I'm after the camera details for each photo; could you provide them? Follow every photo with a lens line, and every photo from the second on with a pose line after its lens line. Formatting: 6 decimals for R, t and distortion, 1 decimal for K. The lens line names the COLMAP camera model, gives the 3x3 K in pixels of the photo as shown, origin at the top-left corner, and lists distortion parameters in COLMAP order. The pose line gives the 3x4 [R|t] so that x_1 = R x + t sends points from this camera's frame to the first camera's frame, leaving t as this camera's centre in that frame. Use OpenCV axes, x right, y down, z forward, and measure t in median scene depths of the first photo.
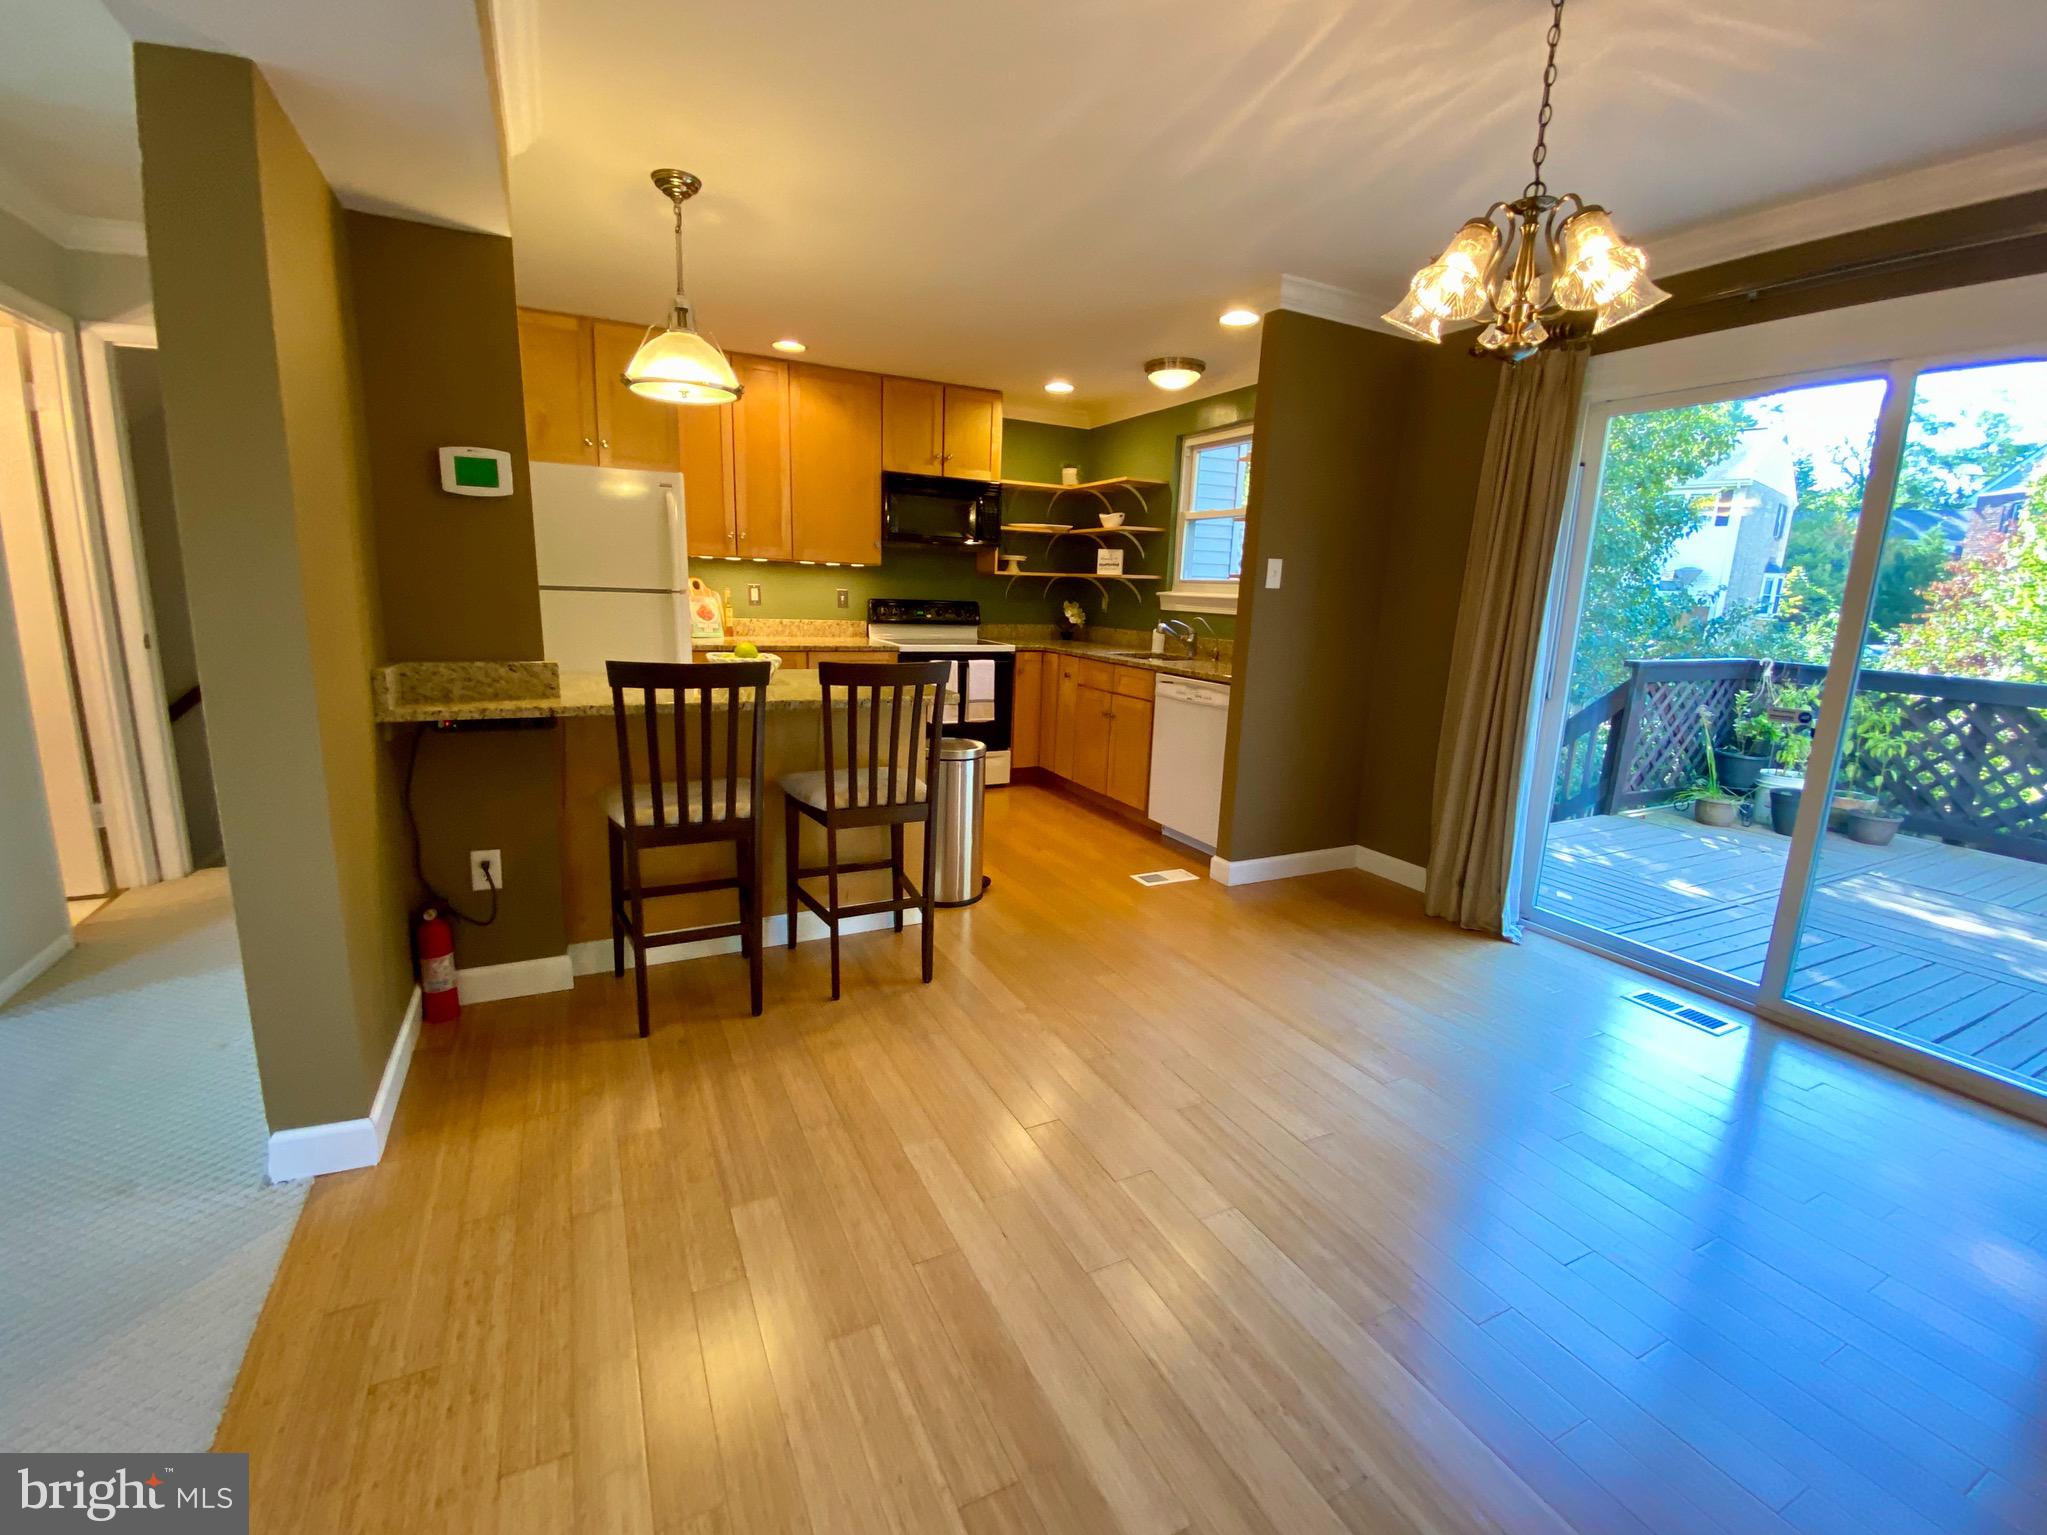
lens RADIAL K [[885.6, 0, 1023.5], [0, 885.6, 767.5], [0, 0, 1]] dist [0.029024, -0.028833]
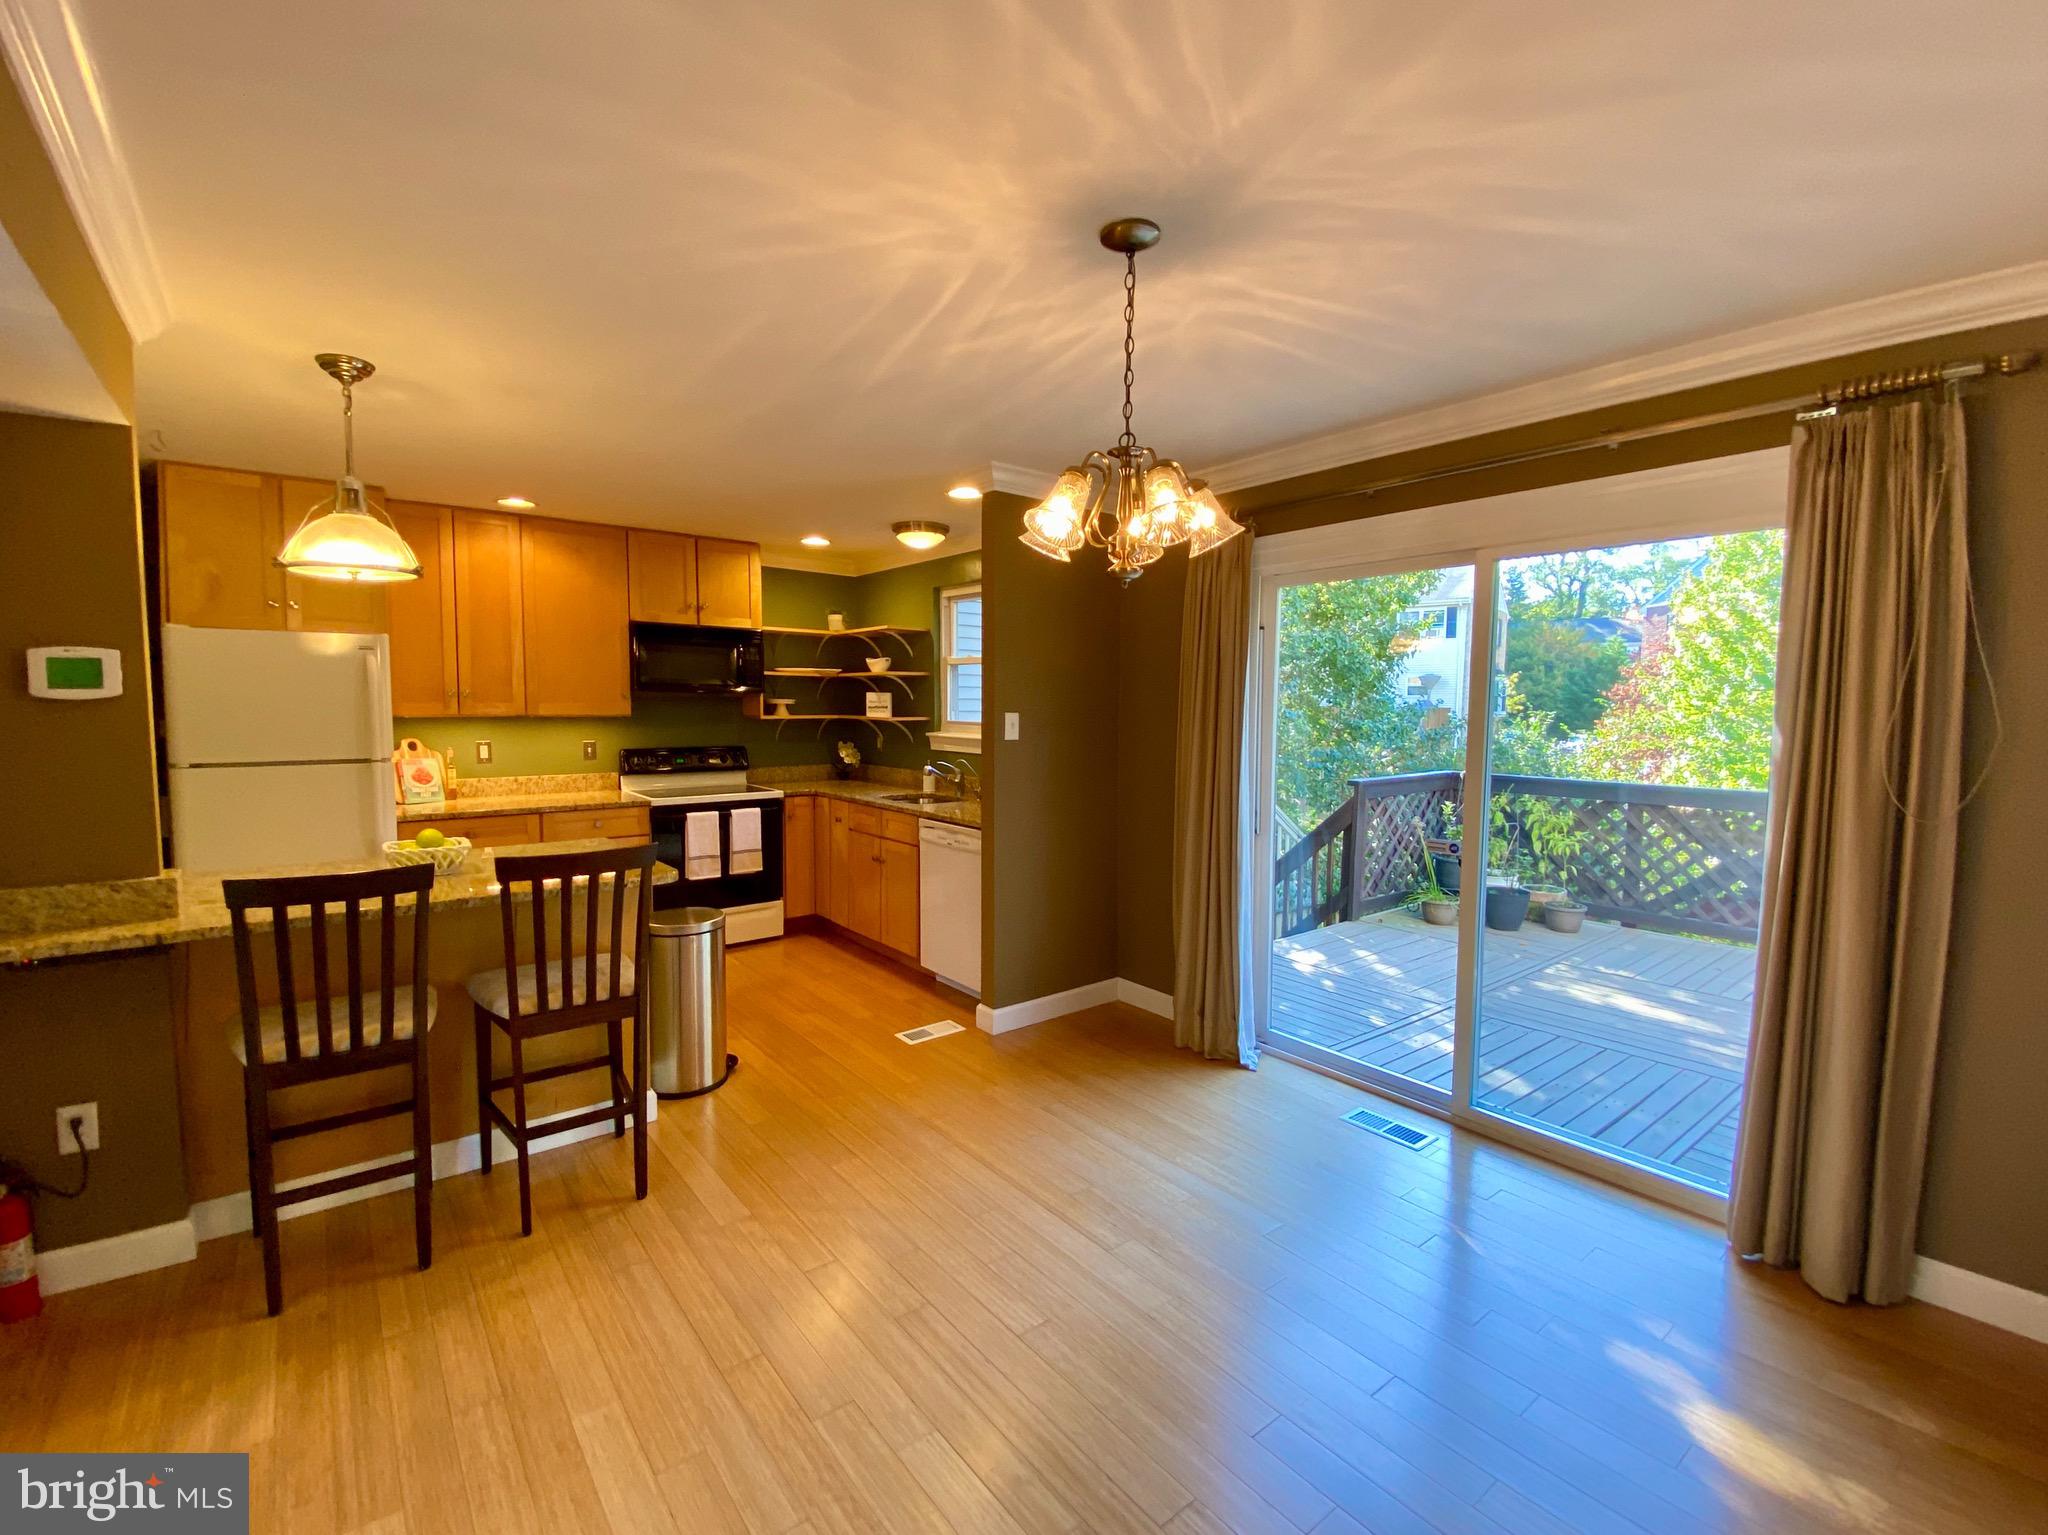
lens RADIAL K [[894.0, 0, 1024.0], [0, 894.0, 767.5], [0, 0, 1]] dist [0.029739, -0.026085]
pose [[0.979923, -0.043596, 0.194552, 0.095563], [0.067545, 0.990688, -0.118213, -0.047704], [-0.187587, 0.128981, 0.973743, -0.023701]]
